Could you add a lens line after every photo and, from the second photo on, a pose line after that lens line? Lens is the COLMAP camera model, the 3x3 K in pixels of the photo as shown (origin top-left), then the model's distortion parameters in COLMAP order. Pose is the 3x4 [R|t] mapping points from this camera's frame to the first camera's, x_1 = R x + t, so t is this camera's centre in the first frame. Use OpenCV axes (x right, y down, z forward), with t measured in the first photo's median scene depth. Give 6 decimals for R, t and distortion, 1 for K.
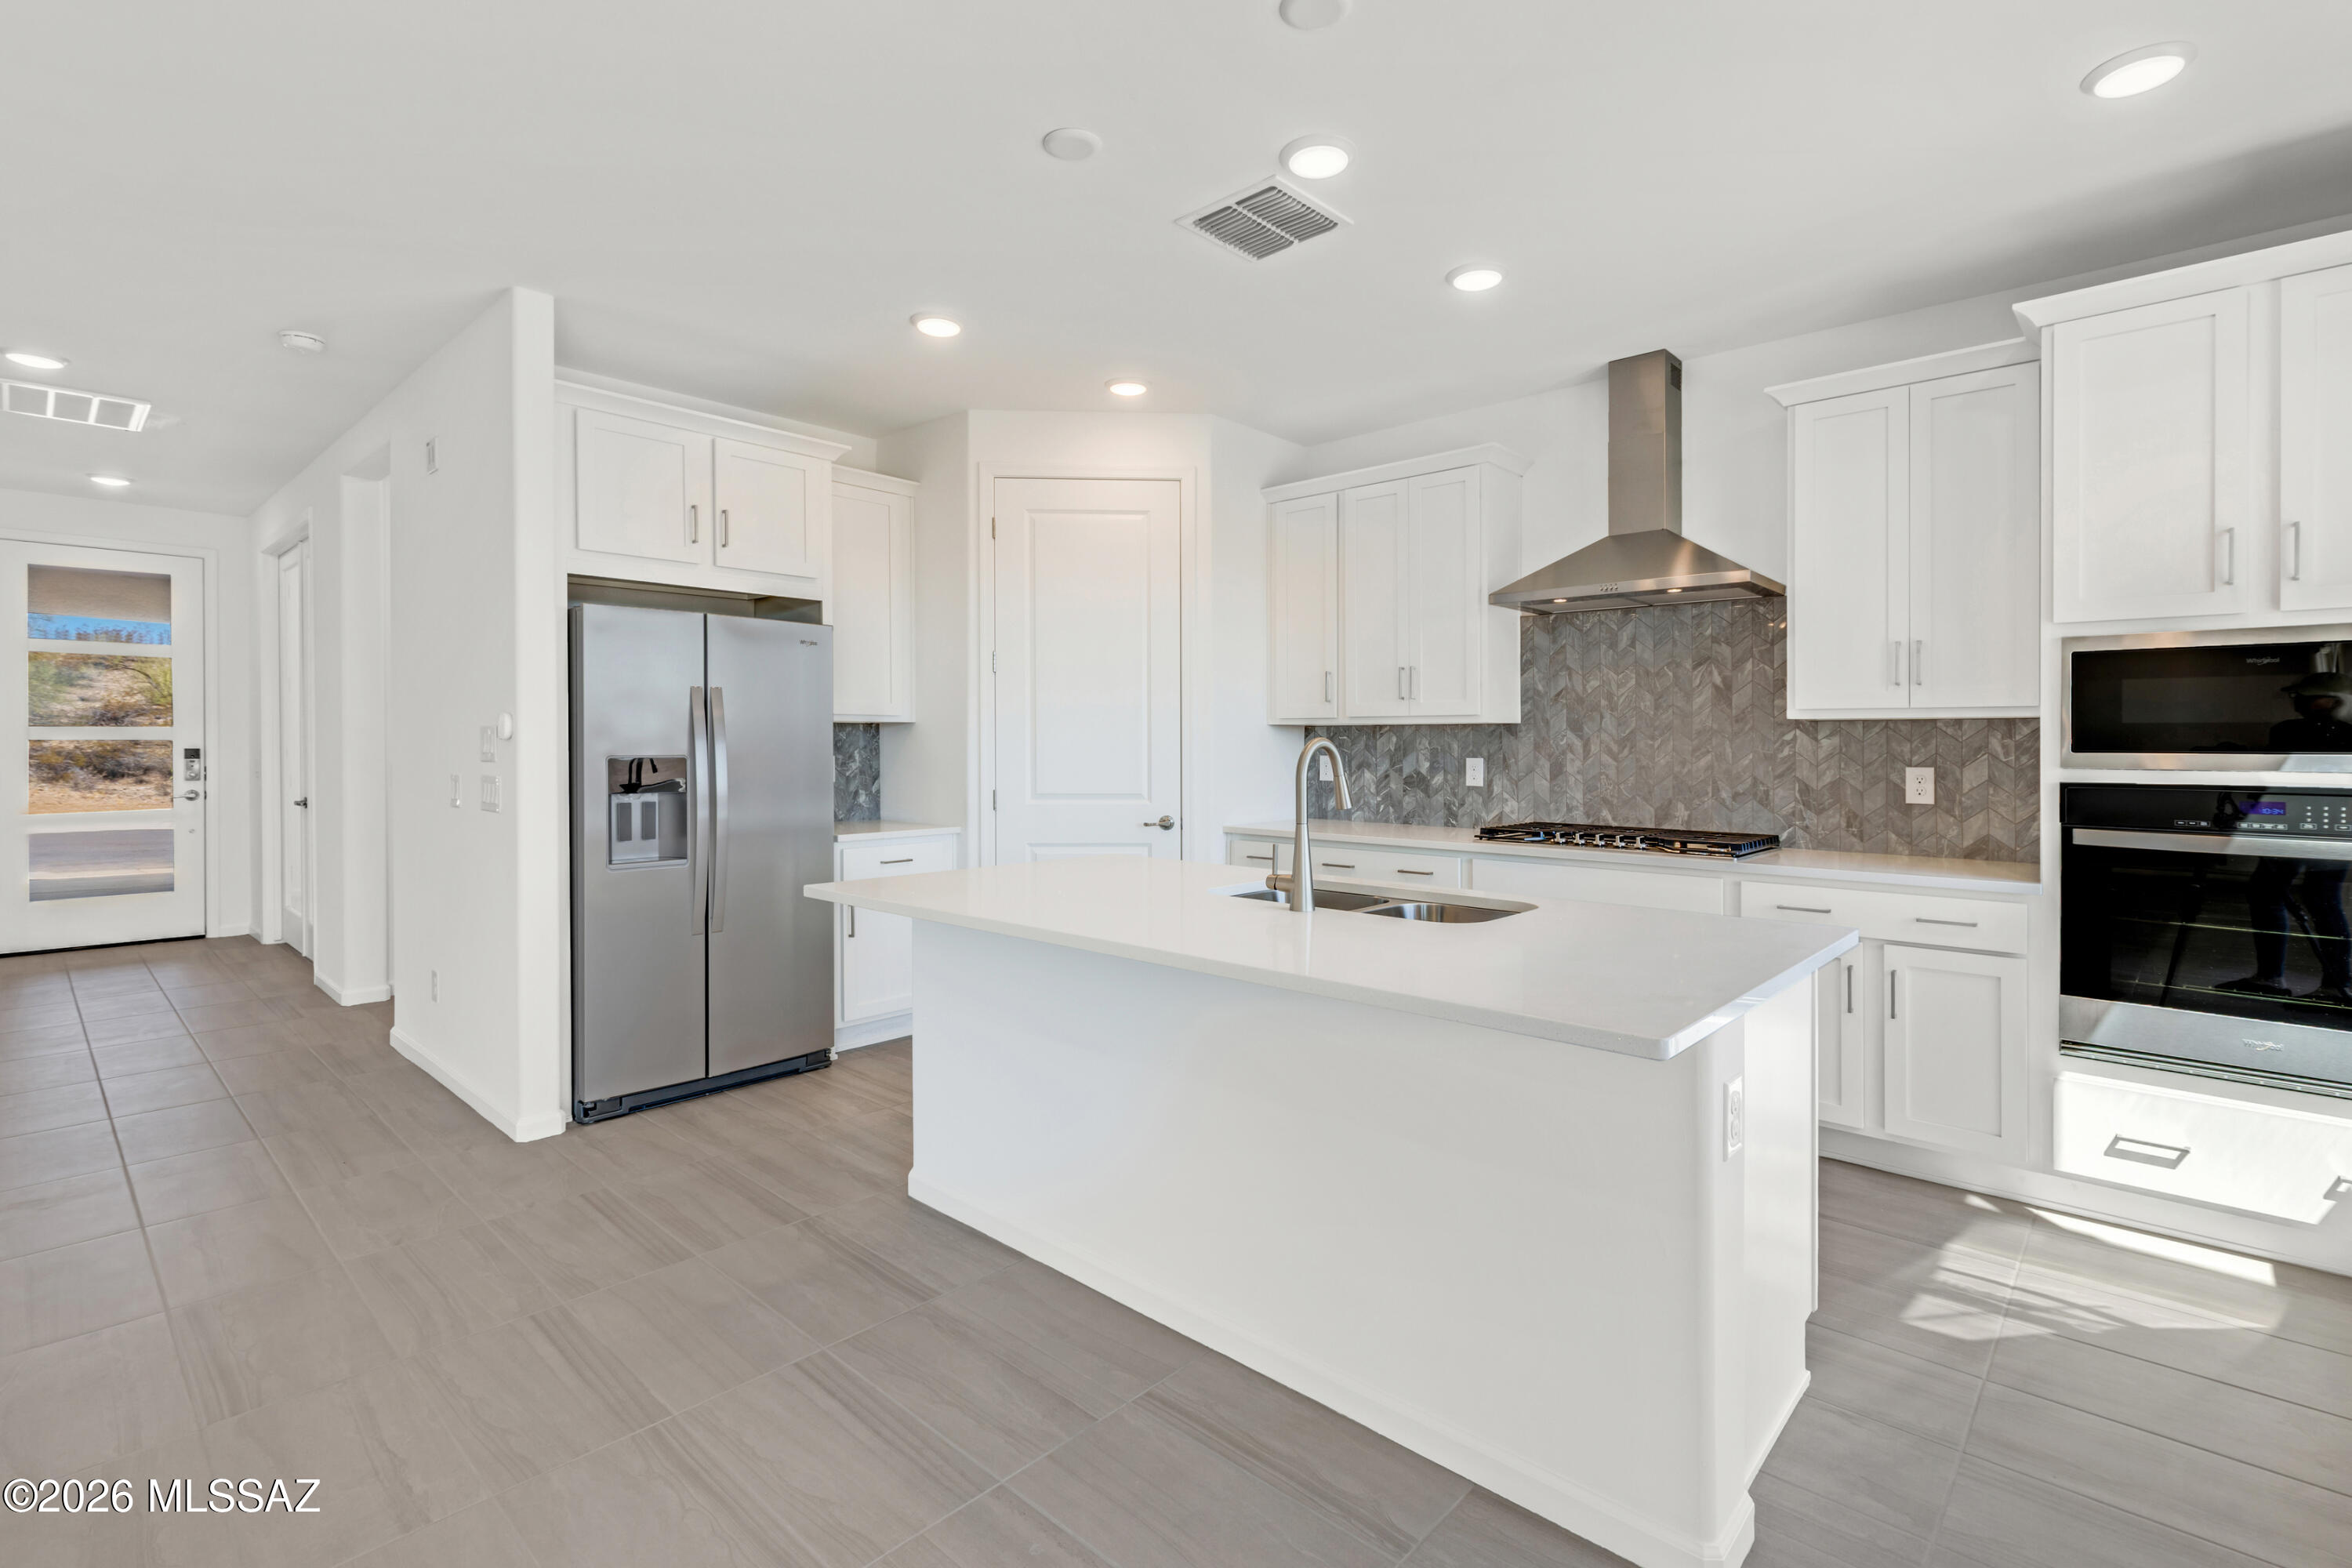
lens RADIAL K [[1090.1, 0, 1197.8], [0, 1090.1, 778.4], [0, 0, 1]] dist [0.005574, -0.001273]
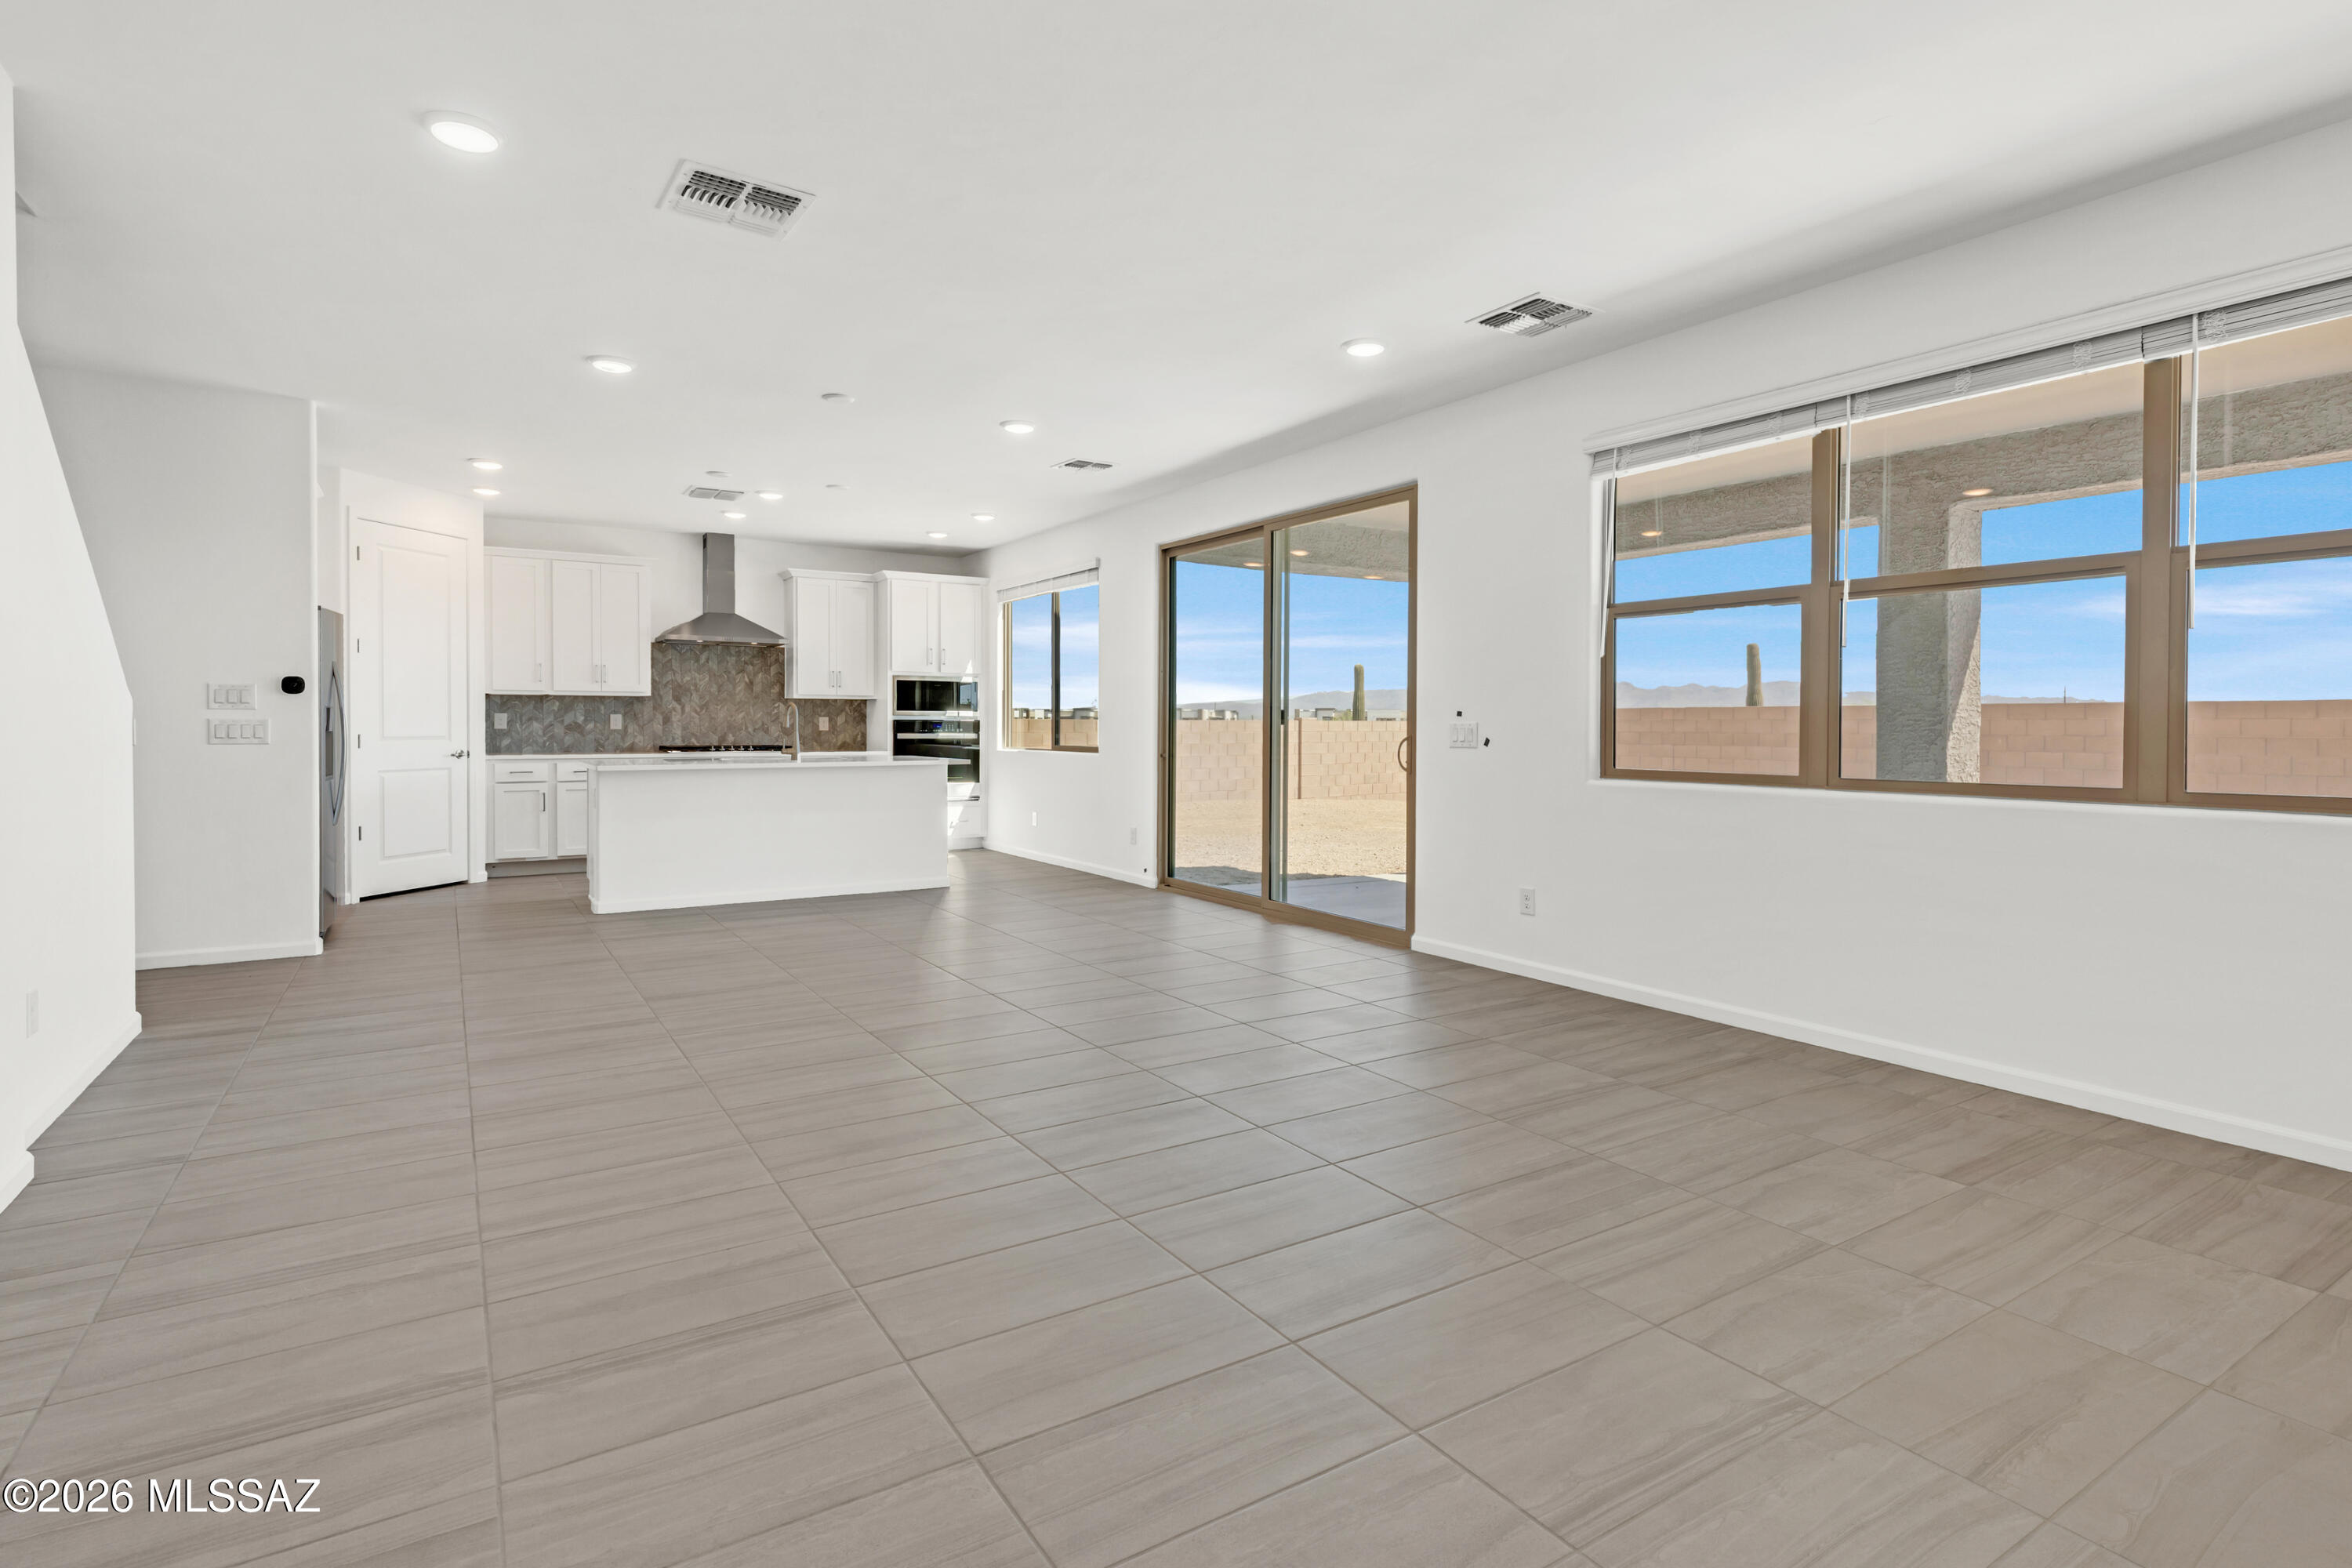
lens RADIAL K [[1090.1, 0, 1227.7], [0, 1090.1, 723.8], [0, 0, 1]] dist [0.005574, -0.001273]
pose [[0.212854, -0.001272, 0.977083, -1.519597], [0.031116, 0.999501, -0.005478, 0.045595], [-0.976588, 0.031569, 0.212787, -0.473231]]
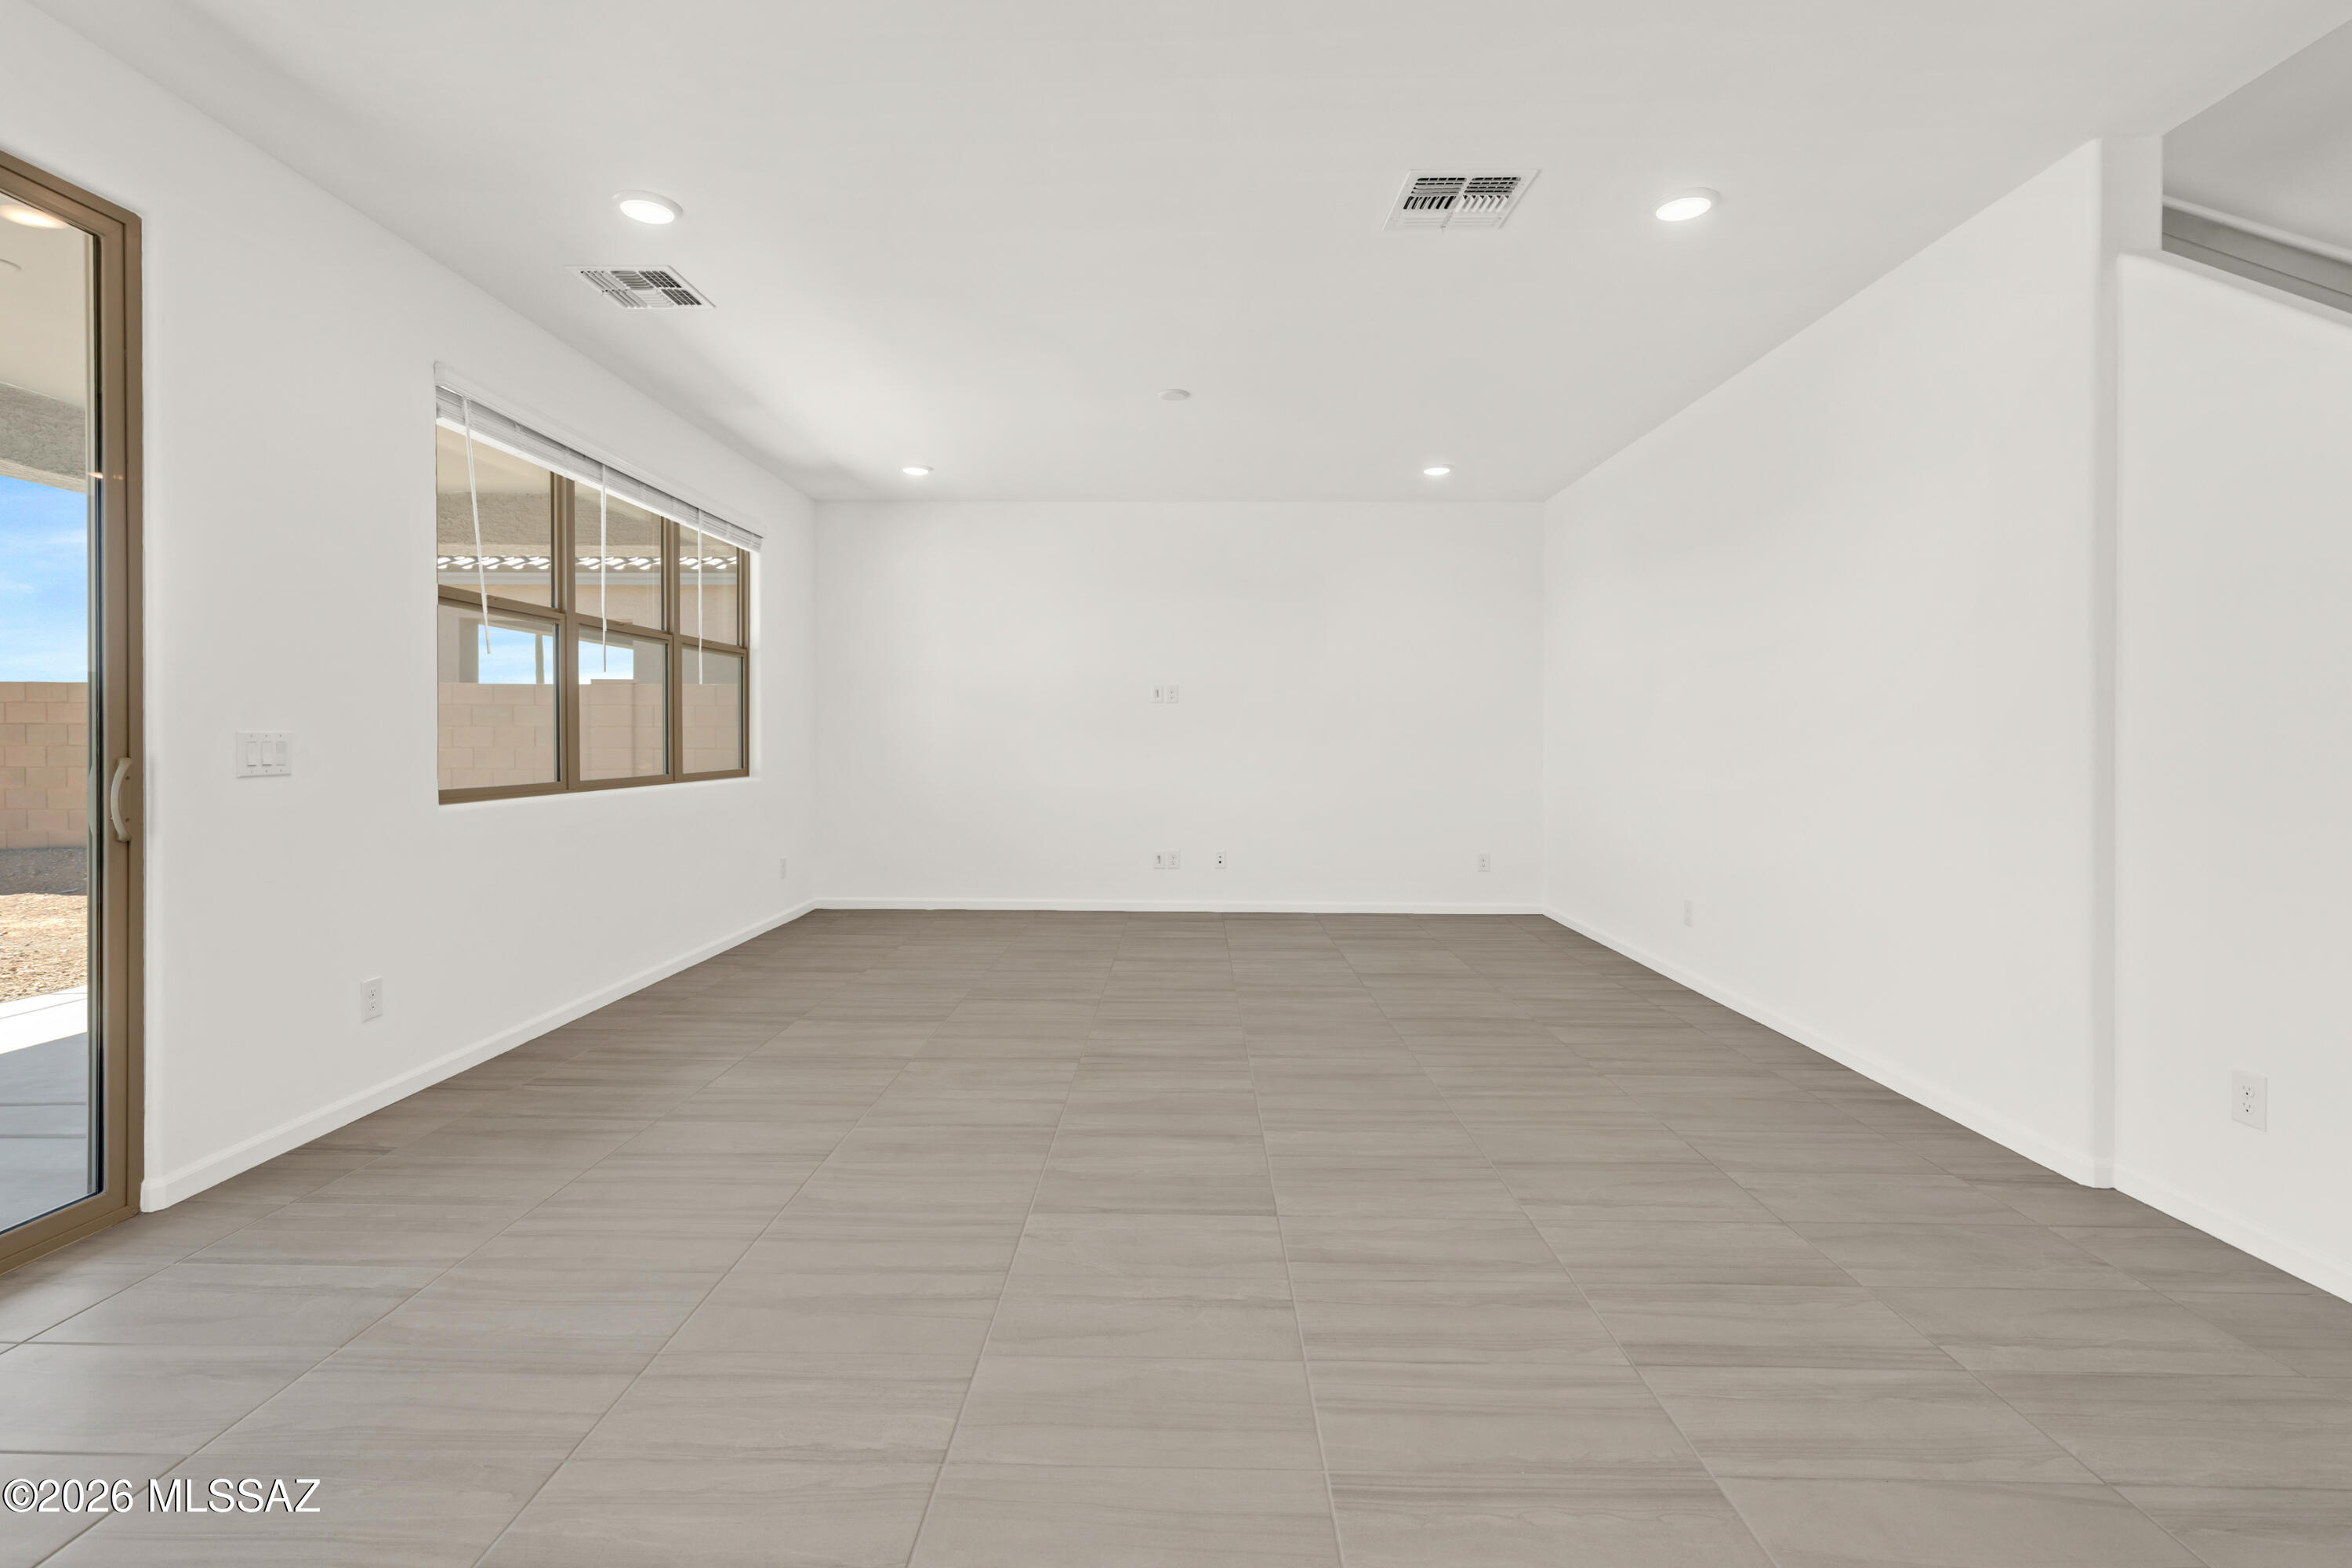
lens RADIAL K [[1090.1, 0, 1176.5], [0, 1090.1, 763.5], [0, 0, 1]] dist [0.005574, -0.001273]
pose [[-0.754676, 0.008865, -0.656038, -0.174383], [-0.030029, 0.998394, 0.048036, 0.013082], [0.655410, 0.055952, -0.753198, 0.489983]]
